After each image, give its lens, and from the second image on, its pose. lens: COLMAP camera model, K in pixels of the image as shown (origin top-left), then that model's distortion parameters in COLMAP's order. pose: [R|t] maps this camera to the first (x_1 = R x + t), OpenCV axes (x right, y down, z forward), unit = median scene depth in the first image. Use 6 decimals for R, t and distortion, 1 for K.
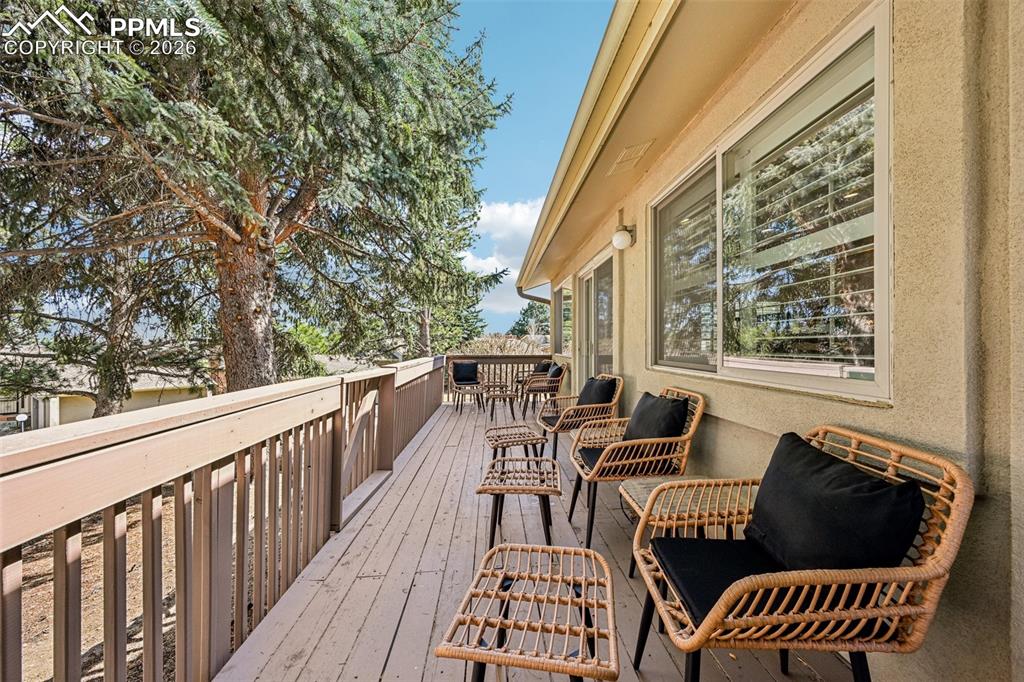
lens RADIAL K [[399.5, 0, 515.7], [0, 399.5, 346.8], [0, 0, 1]] dist [-0.000284, 0.000130]
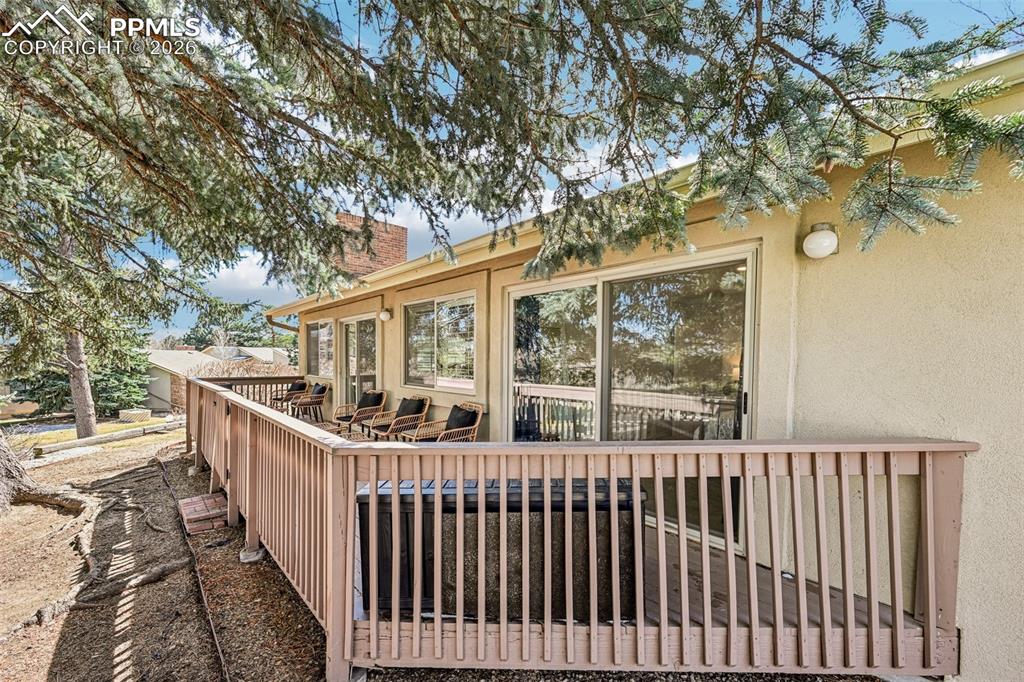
lens RADIAL K [[399.5, 0, 515.7], [0, 399.5, 346.8], [0, 0, 1]] dist [-0.000284, 0.000130]
pose [[0.770531, 0.002981, 0.637396, -0.436577], [0.011877, 0.999748, -0.019034, -0.083991], [-0.637292, 0.022237, 0.770301, -0.780489]]
